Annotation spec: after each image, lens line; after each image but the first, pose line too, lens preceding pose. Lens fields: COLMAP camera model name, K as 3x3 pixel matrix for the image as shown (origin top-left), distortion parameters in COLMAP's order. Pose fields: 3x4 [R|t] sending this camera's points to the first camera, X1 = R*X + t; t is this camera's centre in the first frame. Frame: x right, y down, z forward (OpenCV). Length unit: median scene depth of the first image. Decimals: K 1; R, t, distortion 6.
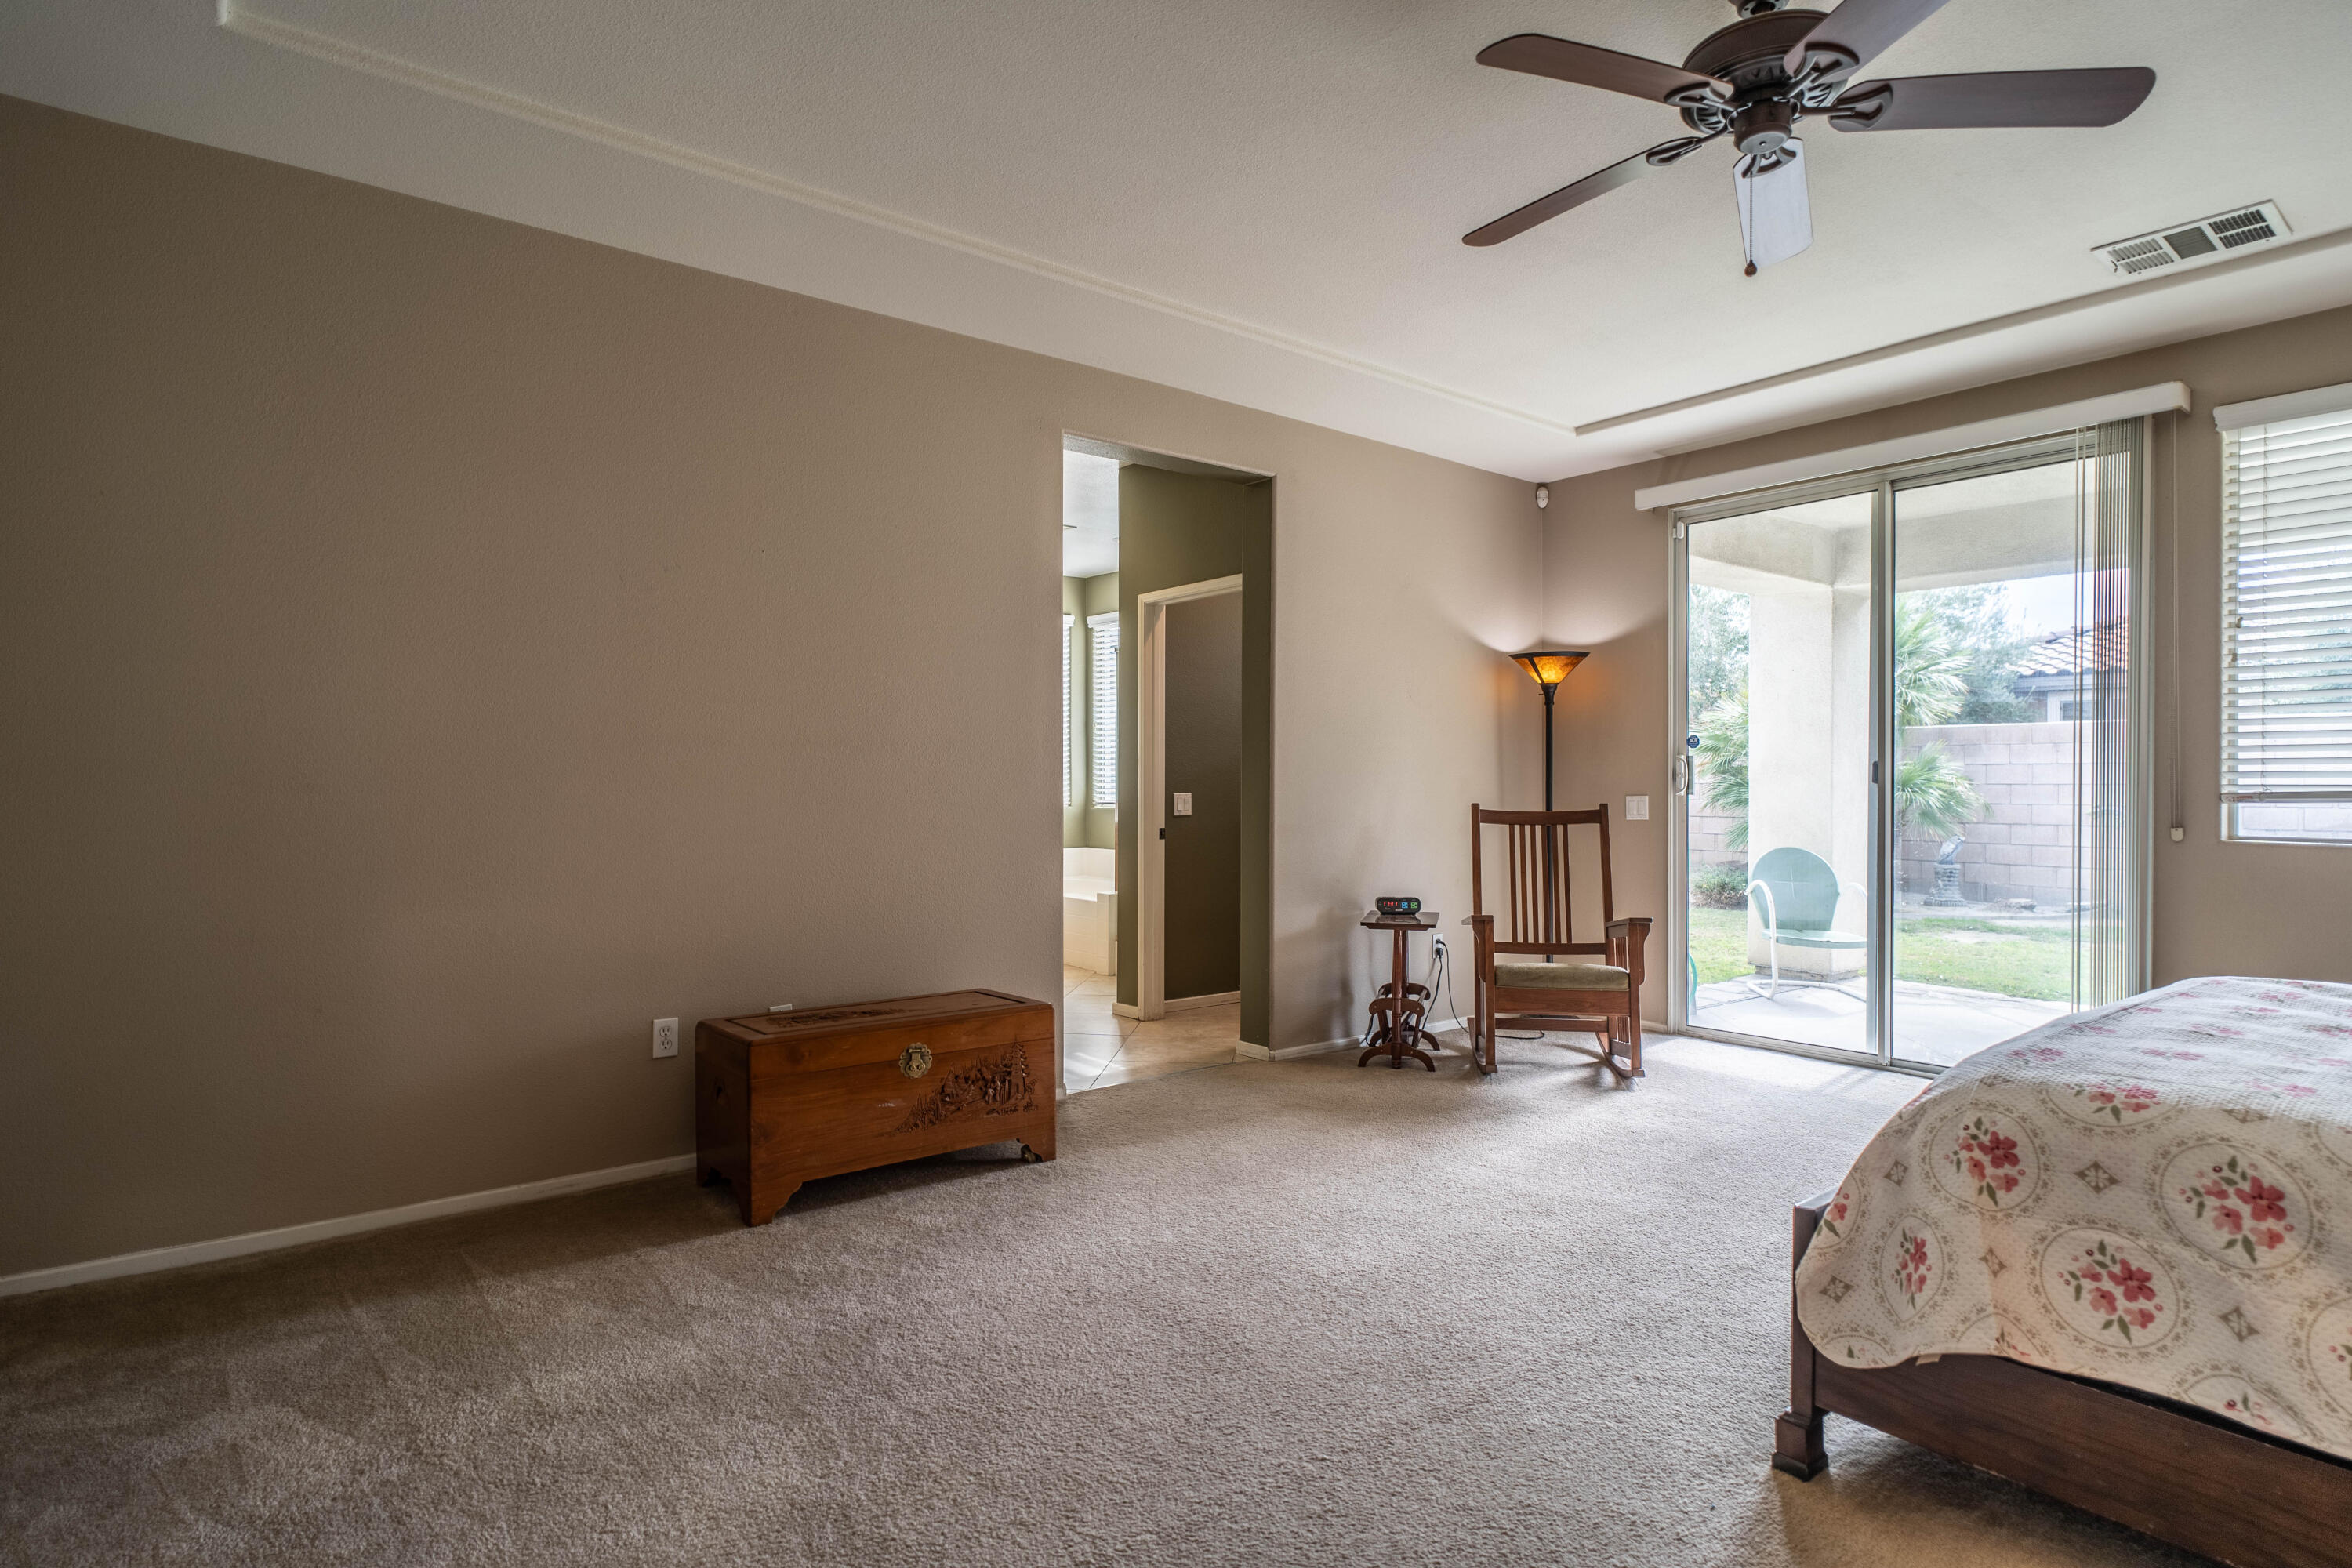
lens RADIAL K [[1220.8, 0, 1175.7], [0, 1220.8, 793.5], [0, 0, 1]] dist [-0.002092, 0.000002]
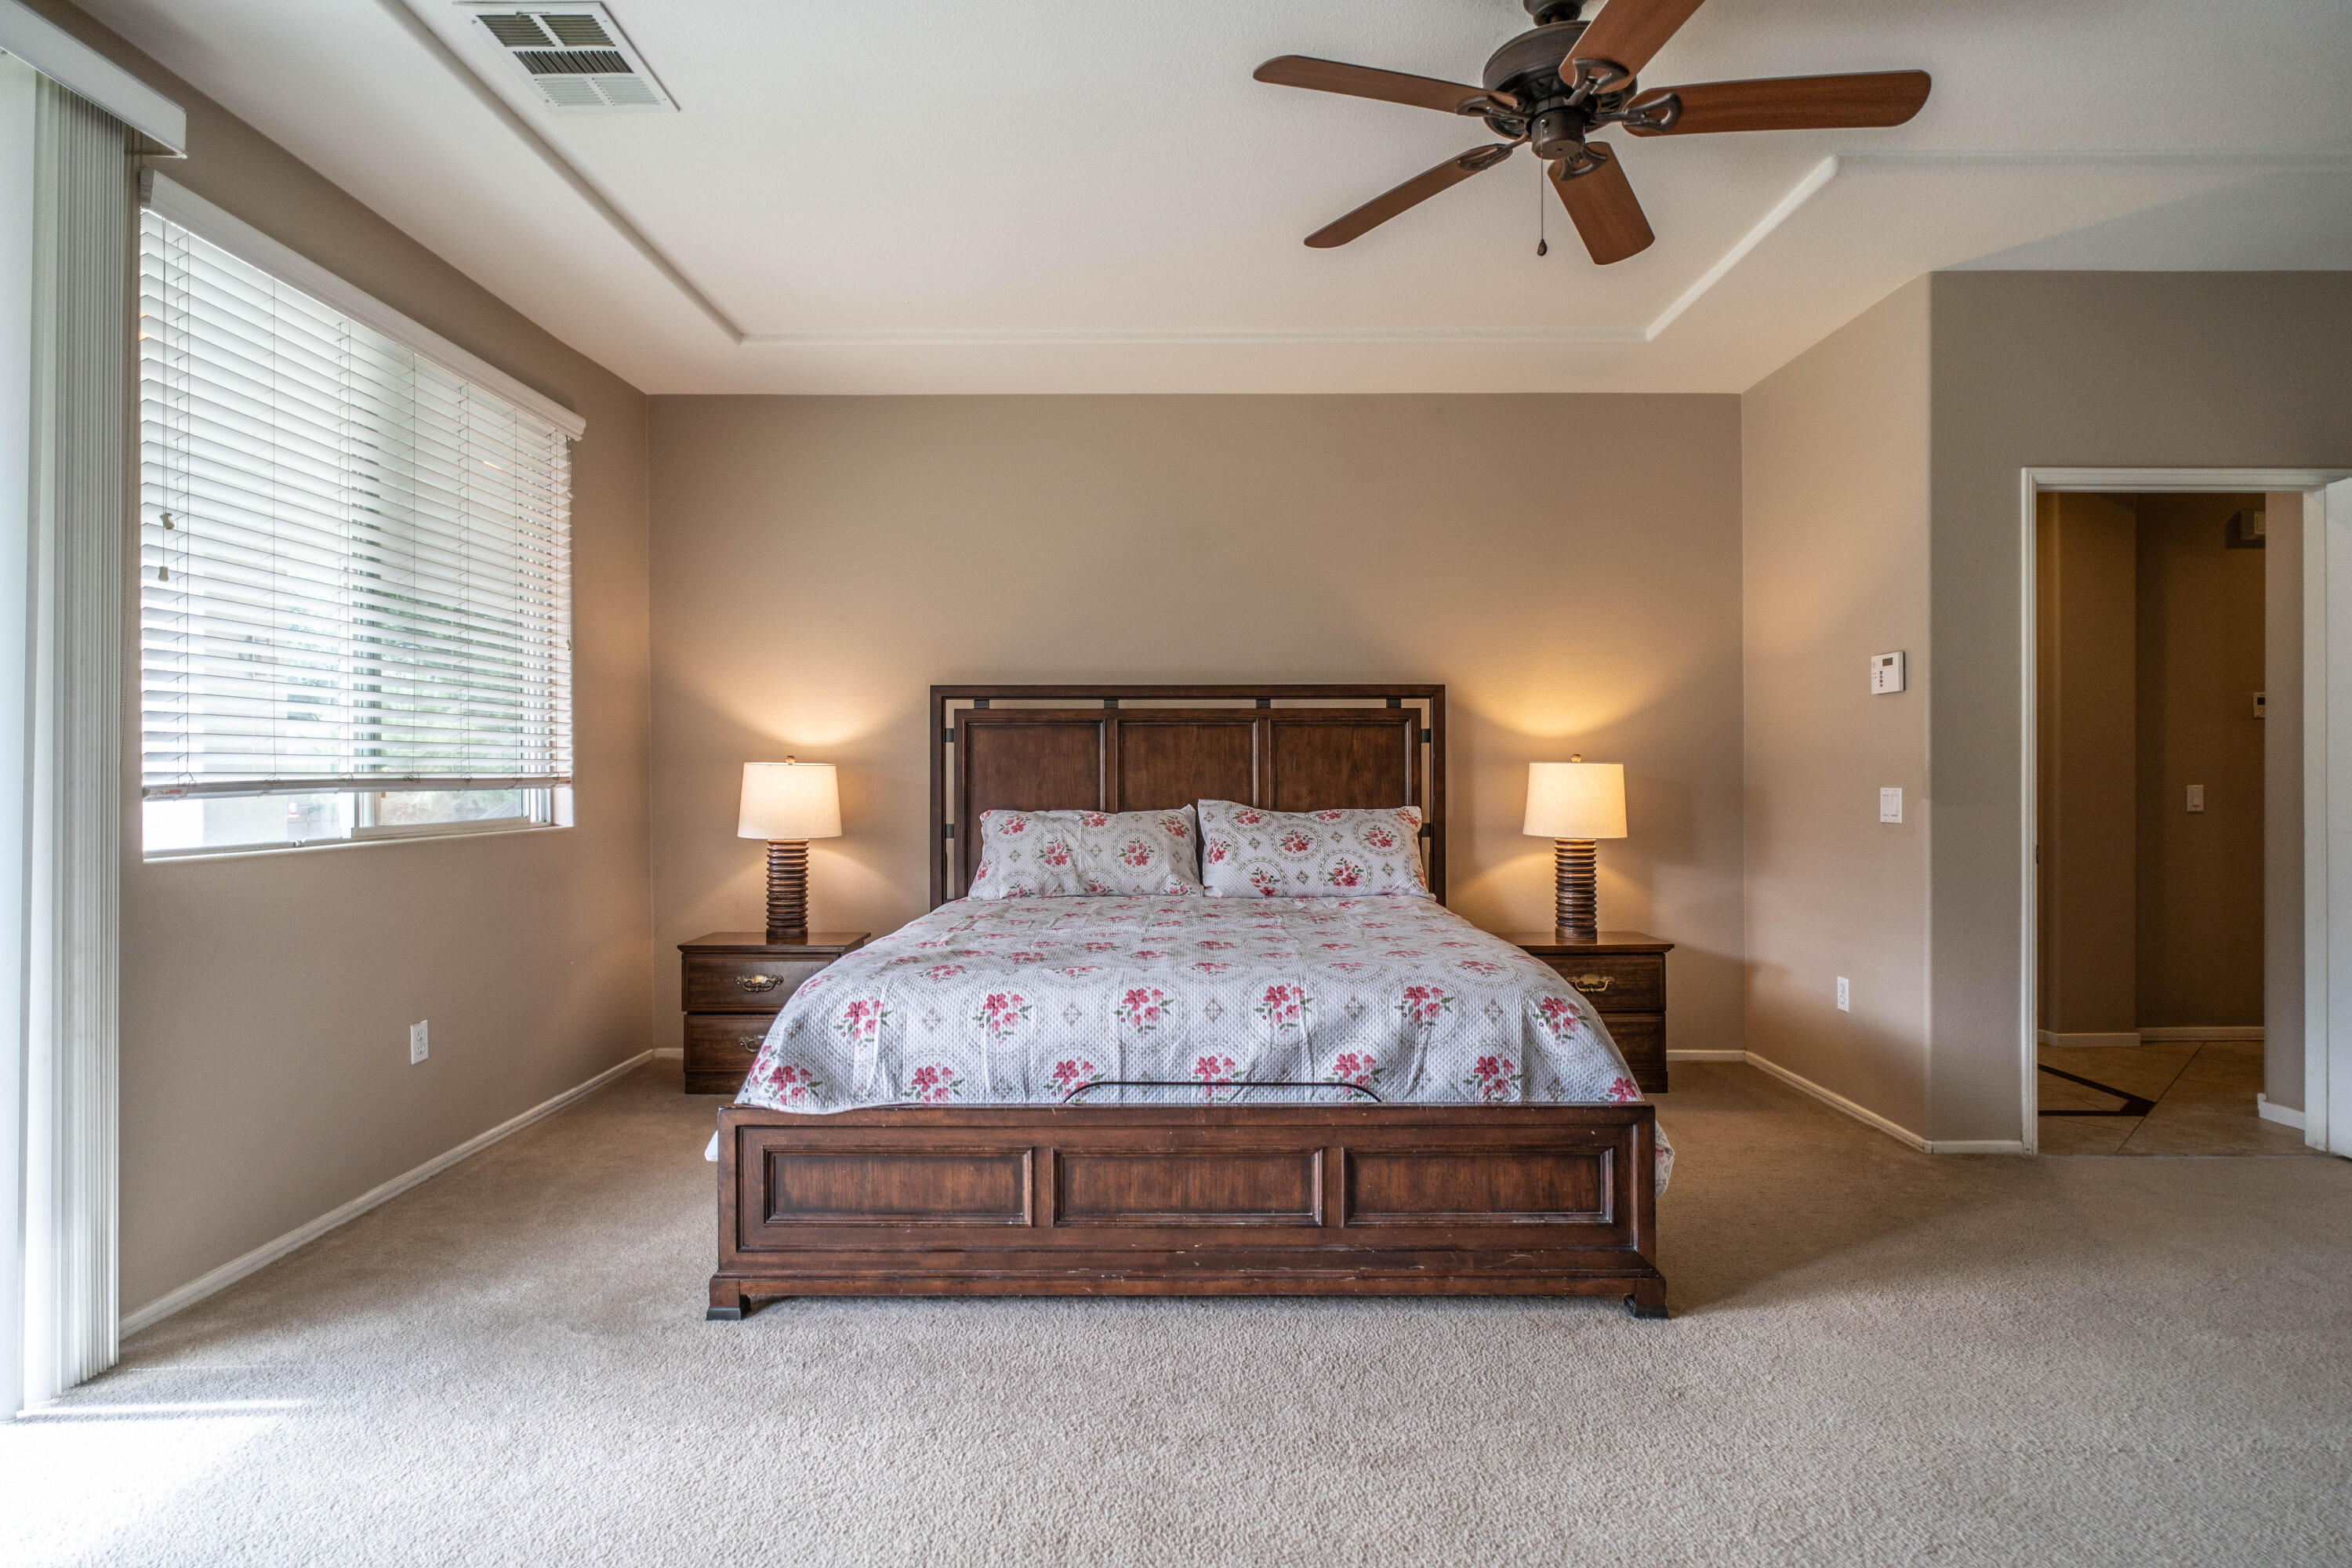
lens RADIAL K [[1220.1, 0, 1178.7], [0, 1220.1, 769.7], [0, 0, 1]] dist [-0.001140, -0.000223]
pose [[-0.781147, -0.000366, 0.624347, 0.050840], [0.004002, 0.999976, 0.005592, -0.010051], [-0.624335, 0.006867, -0.781127, 1.136239]]
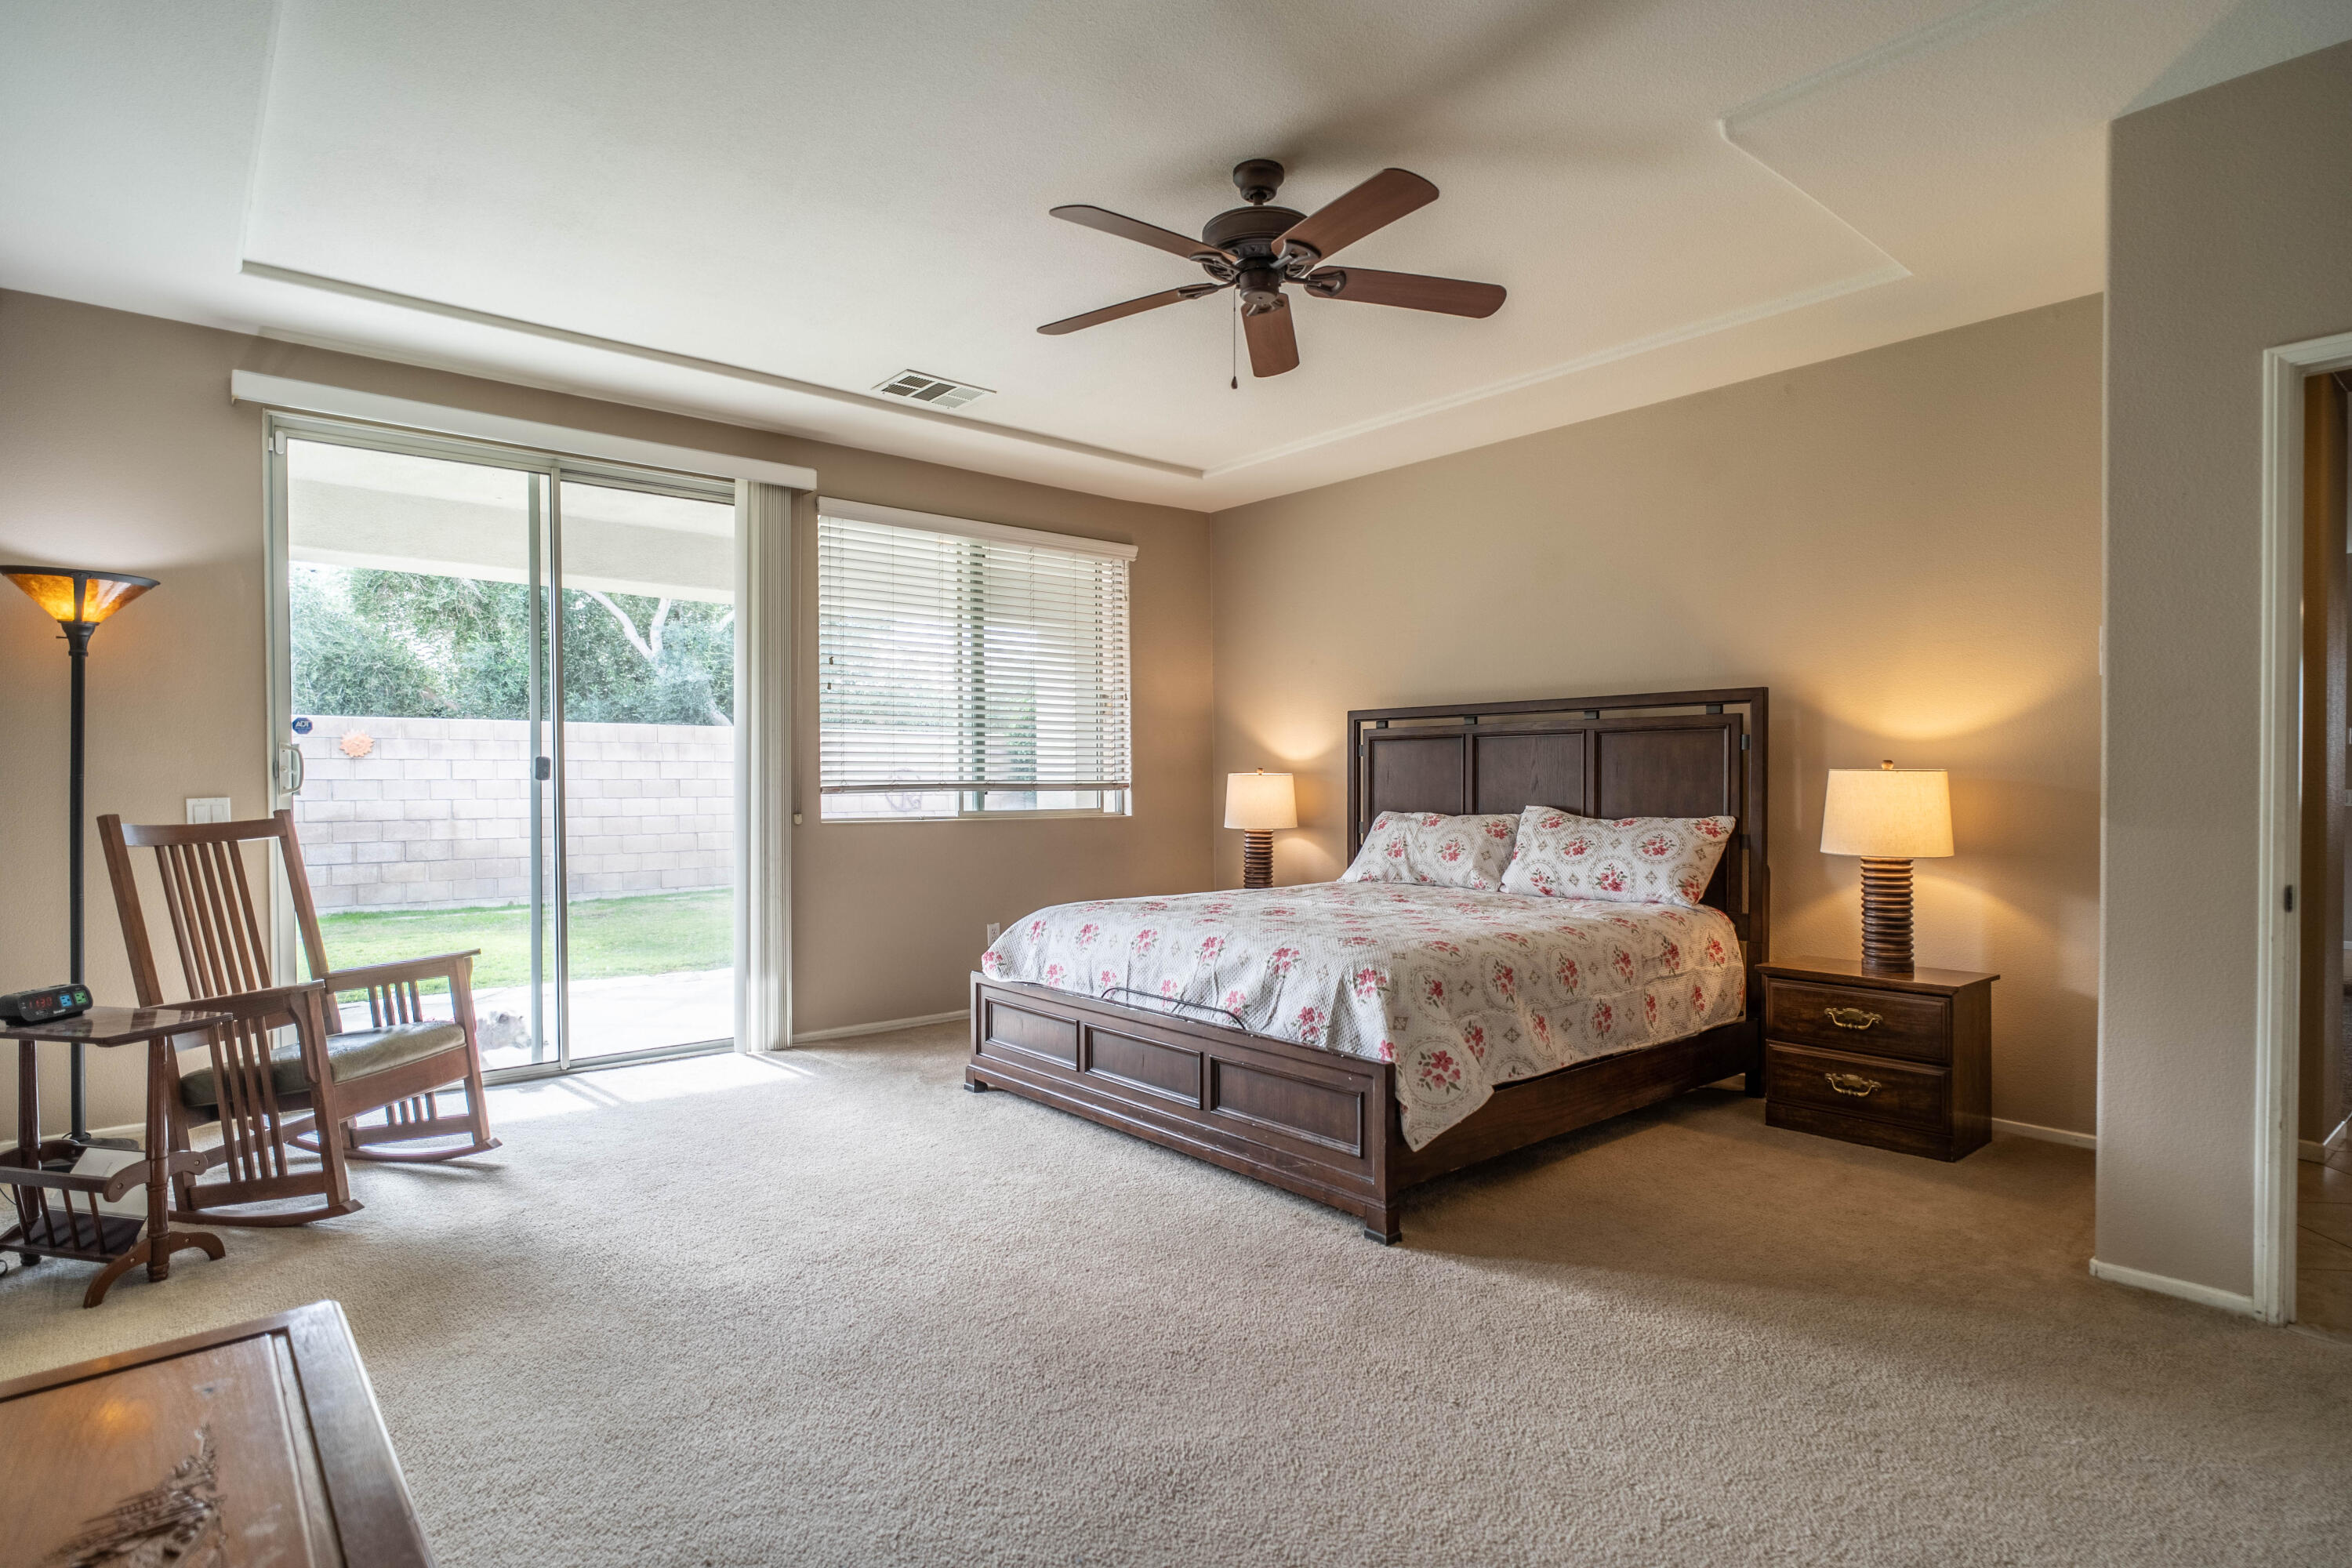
lens RADIAL K [[1220.8, 0, 1175.7], [0, 1220.8, 793.5], [0, 0, 1]] dist [-0.002092, 0.000002]
pose [[-0.032298, -0.012937, 0.999395, -0.480153], [0.008233, 0.999879, 0.013209, -0.007520], [-0.999444, 0.008655, -0.032187, 0.644369]]
